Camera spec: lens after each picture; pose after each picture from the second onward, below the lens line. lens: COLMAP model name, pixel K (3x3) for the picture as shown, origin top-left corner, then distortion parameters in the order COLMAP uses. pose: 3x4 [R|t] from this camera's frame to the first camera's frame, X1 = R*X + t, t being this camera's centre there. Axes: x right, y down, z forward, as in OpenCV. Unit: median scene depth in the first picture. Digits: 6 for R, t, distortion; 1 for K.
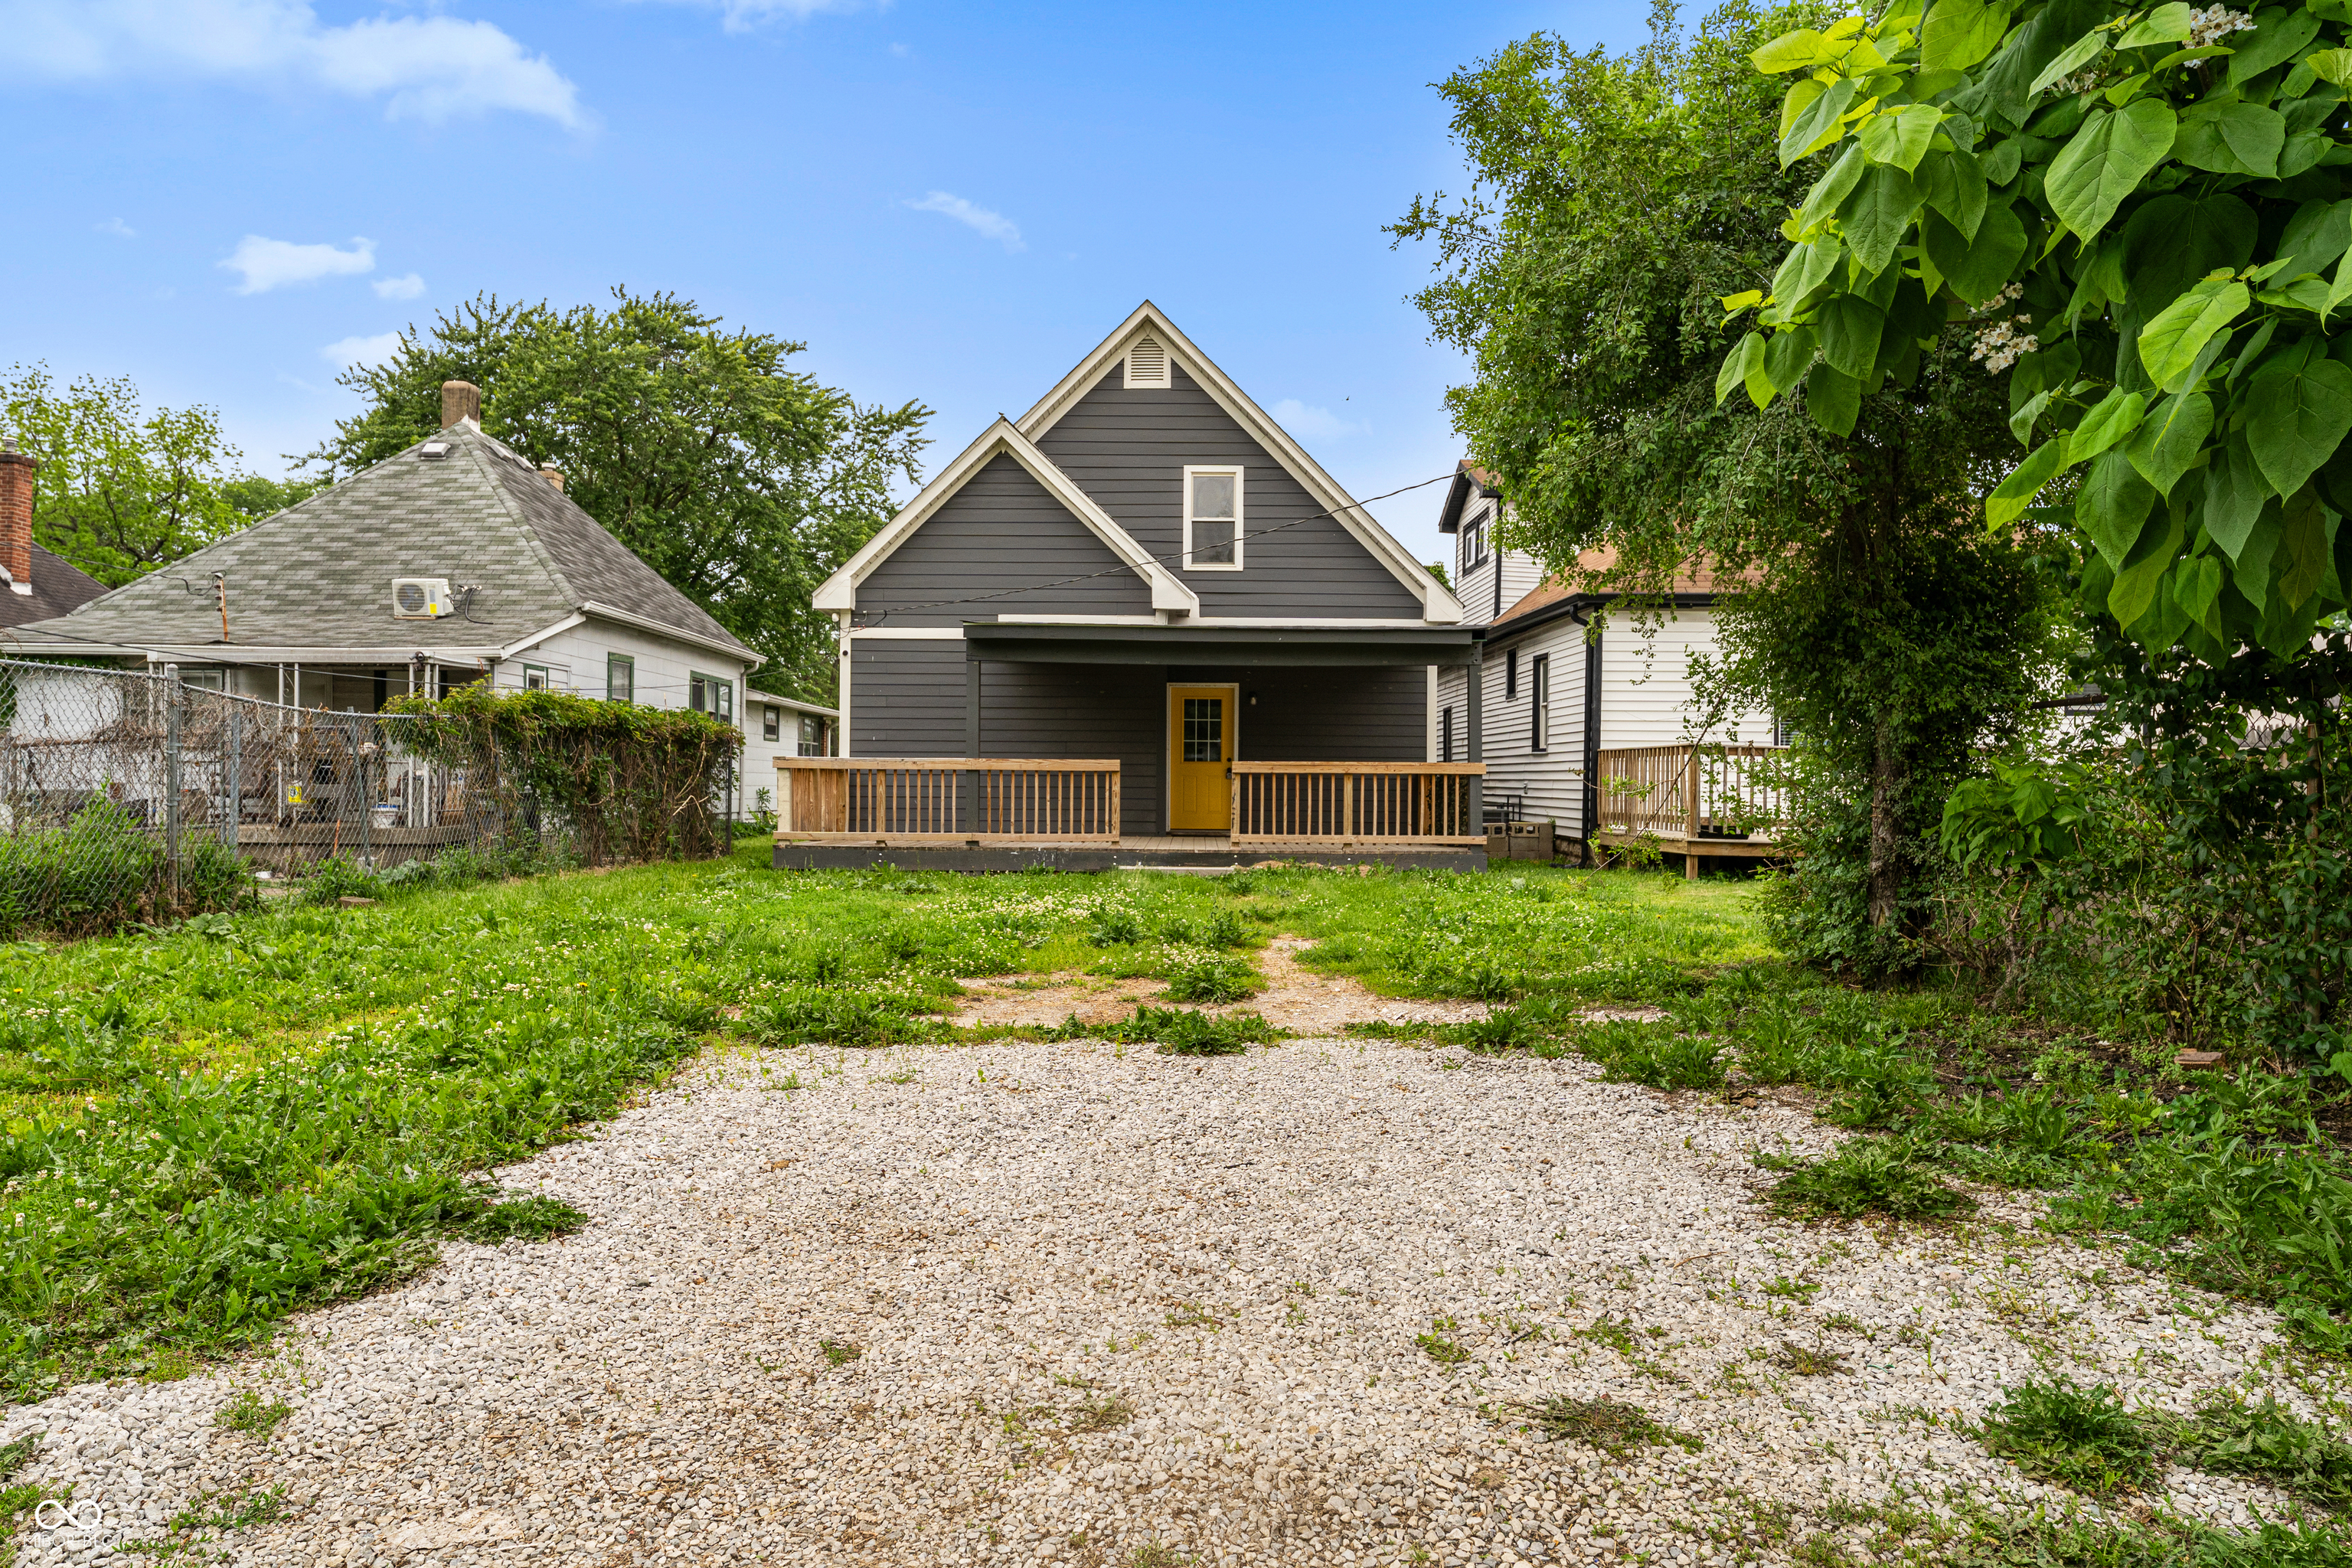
lens RADIAL K [[1524.2, 0, 1176.0], [0, 1524.2, 784.0], [0, 0, 1]] dist [-0.028397, -0.000853]
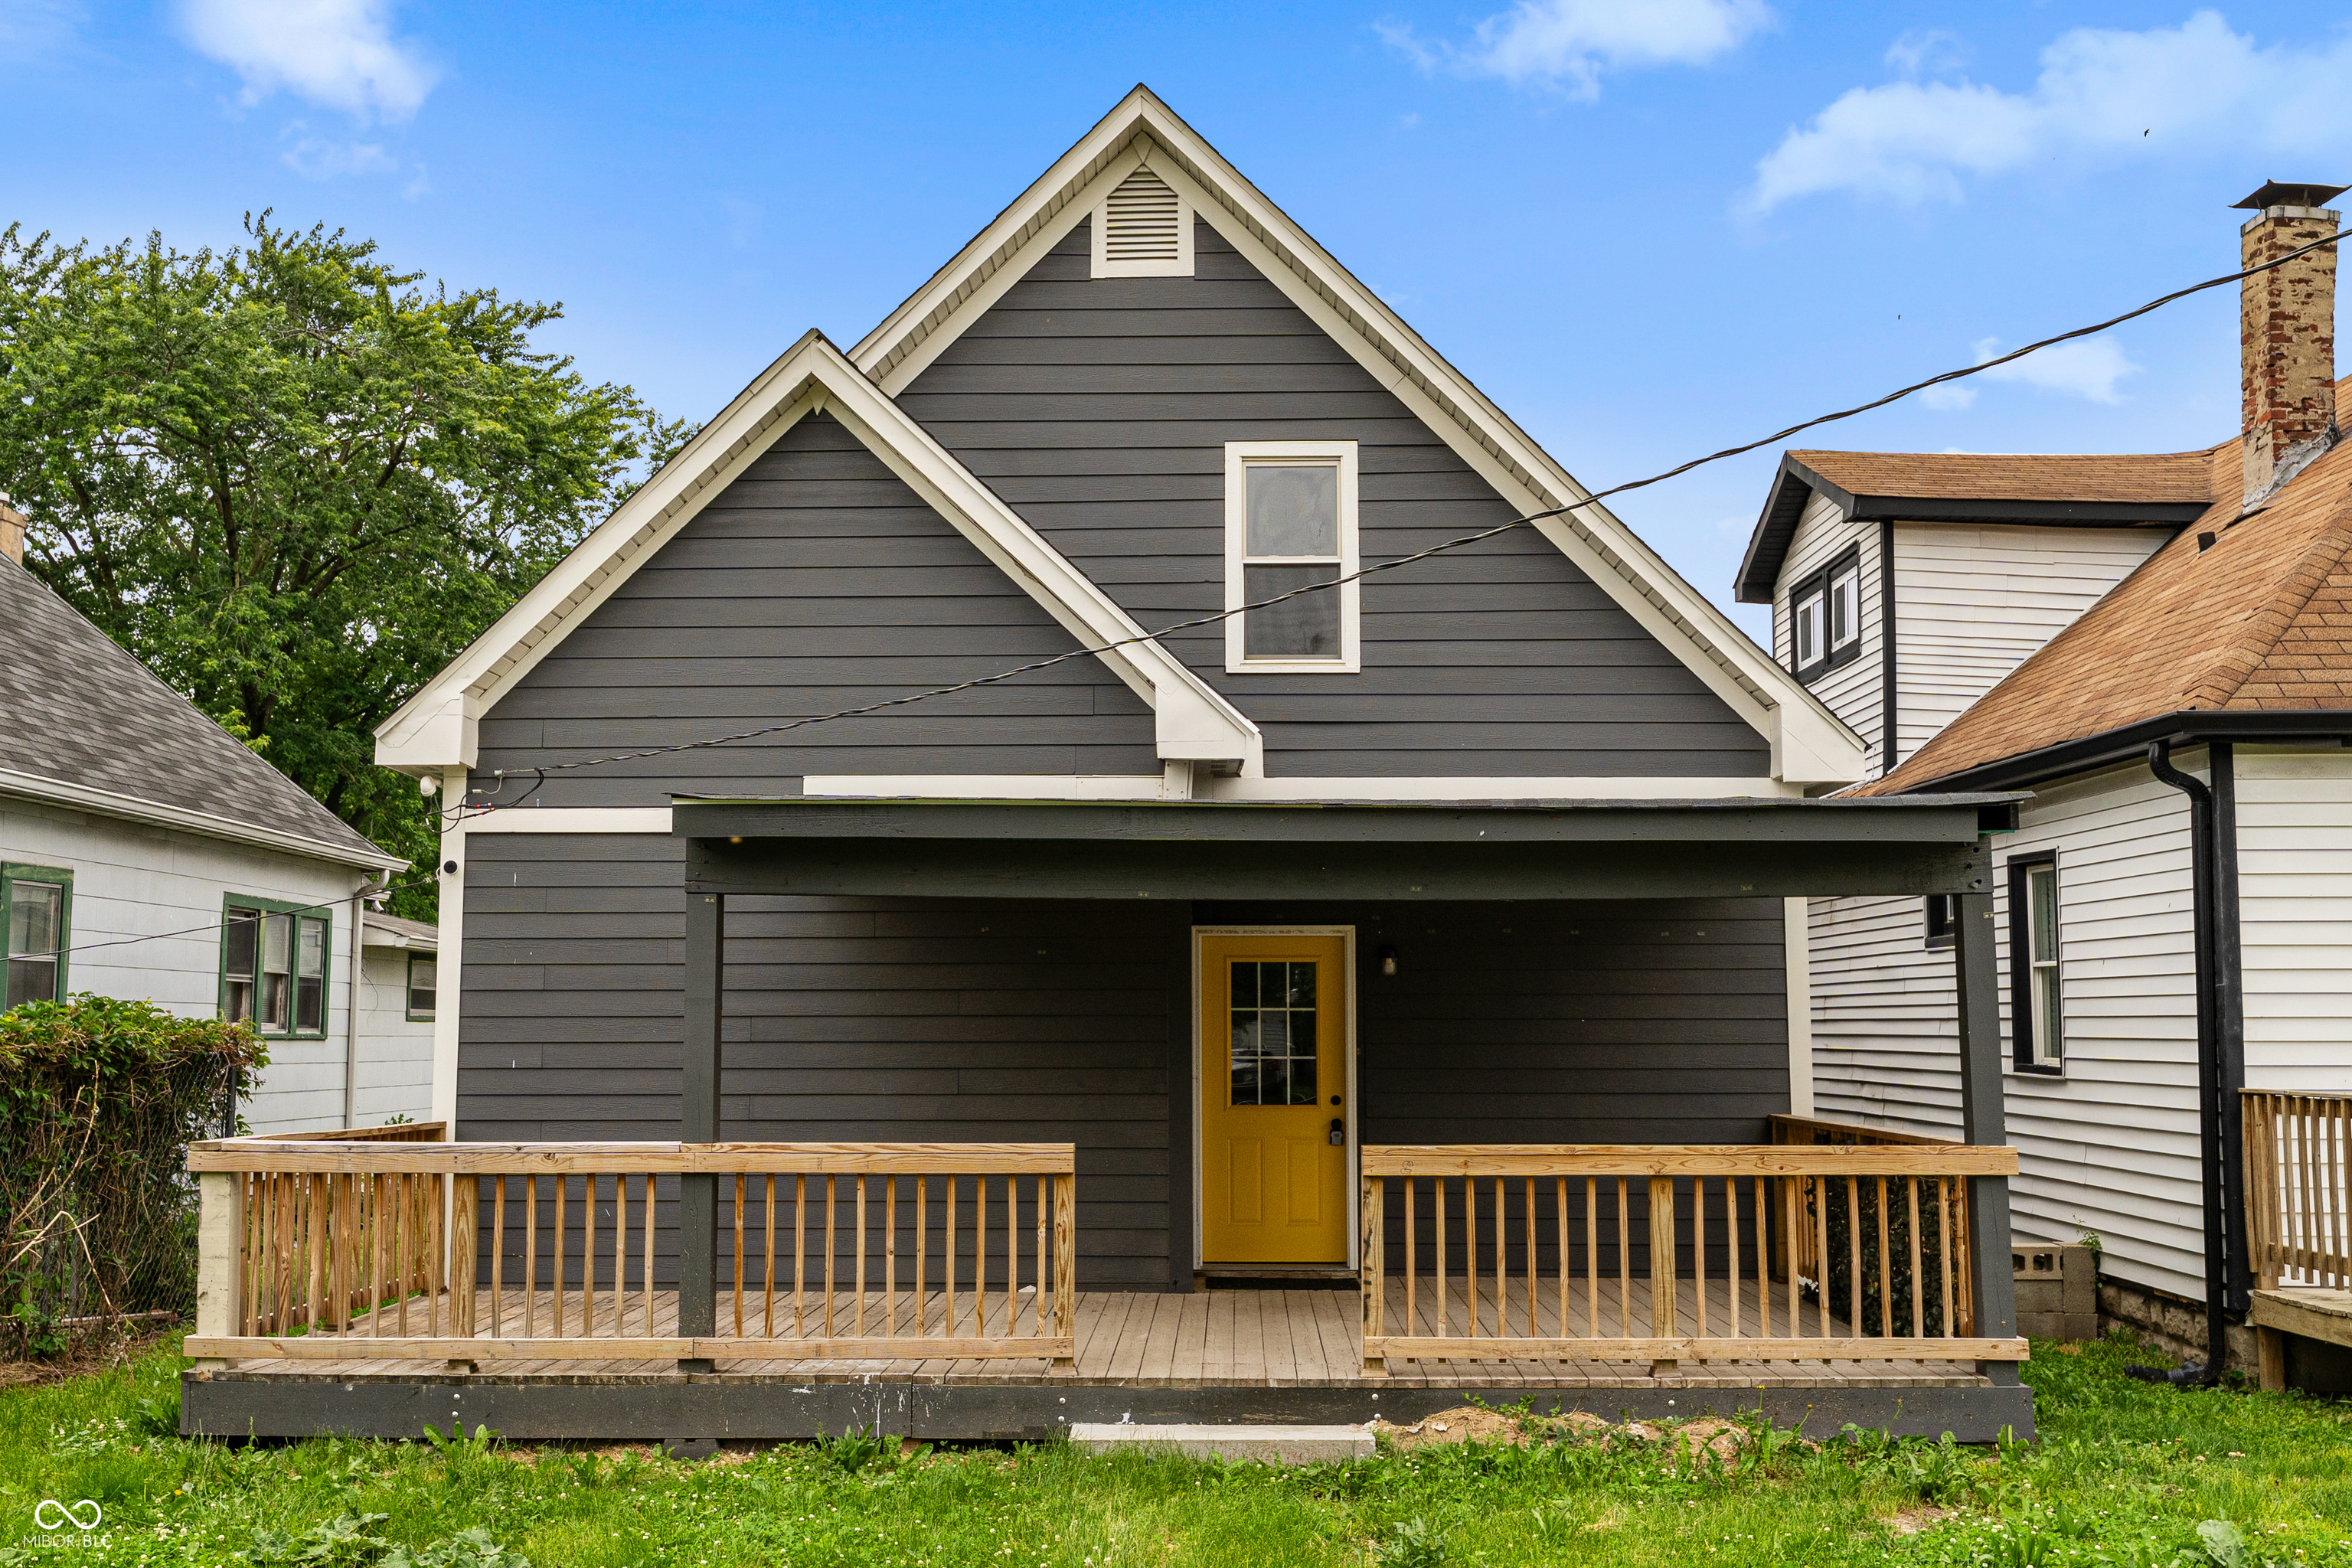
lens RADIAL K [[2305.4, 0, 1176.0], [0, 2305.4, 784.0], [0, 0, 1]] dist [-0.000995, -0.000186]
pose [[0.999888, -0.009335, -0.011704, -0.002339], [0.008073, 0.994587, -0.103590, -0.038540], [0.012607, 0.103484, 0.994551, 0.334951]]
